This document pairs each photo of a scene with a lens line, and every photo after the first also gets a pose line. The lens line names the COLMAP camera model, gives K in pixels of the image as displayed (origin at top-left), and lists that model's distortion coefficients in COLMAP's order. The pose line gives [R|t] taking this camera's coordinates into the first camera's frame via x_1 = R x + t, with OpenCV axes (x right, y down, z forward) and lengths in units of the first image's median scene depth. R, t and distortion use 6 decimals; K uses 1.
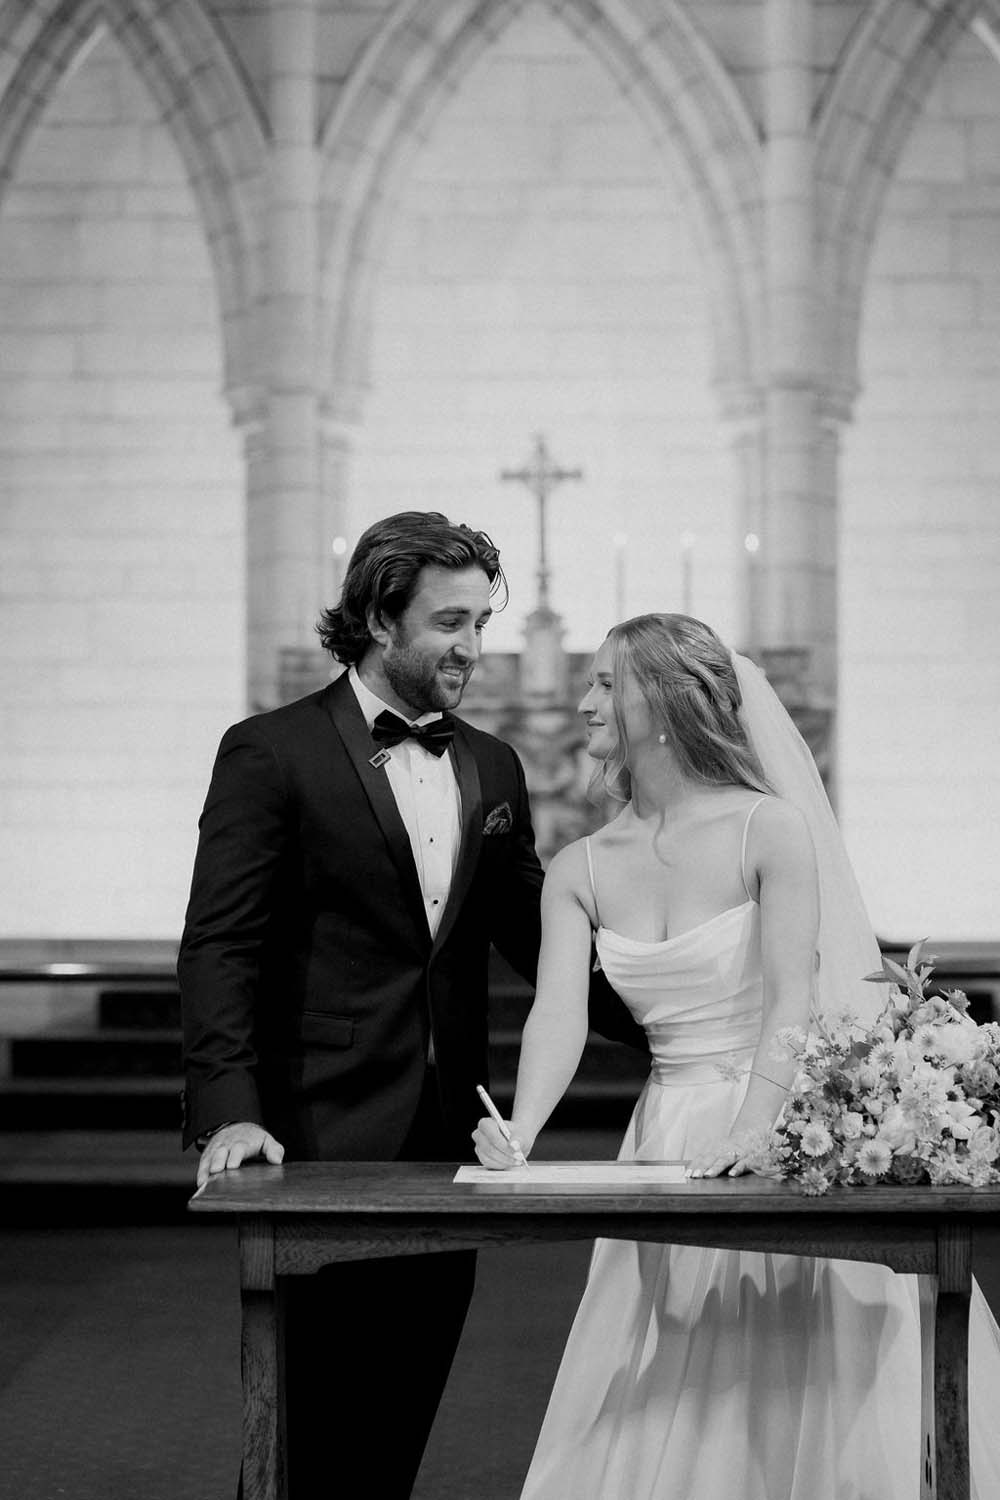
lens RADIAL K [[3665.6, 0, 500.0], [0, 3665.6, 750.0], [0, 0, 1]] dist [0.010845, -0.346668]
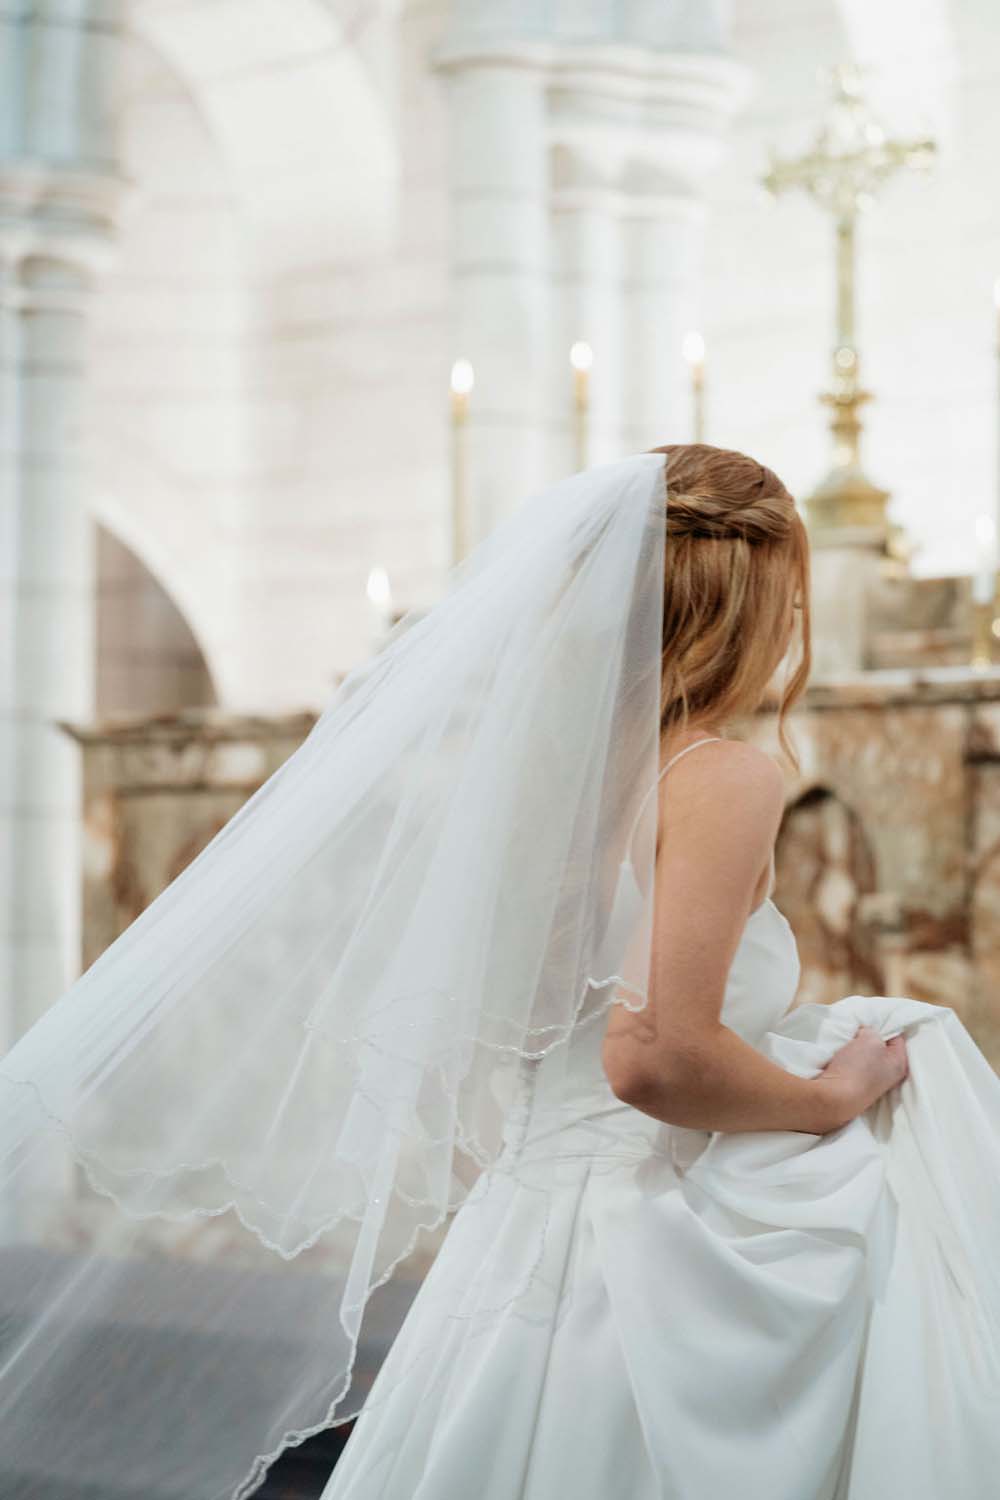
lens RADIAL K [[3665.6, 0, 500.0], [0, 3665.6, 750.0], [0, 0, 1]] dist [0.010845, -0.346668]
pose [[0.774541, -0.034543, -0.631580, 0.235445], [0.007307, 0.998930, -0.045674, 0.010364], [0.632482, 0.030762, 0.773964, 0.634688]]
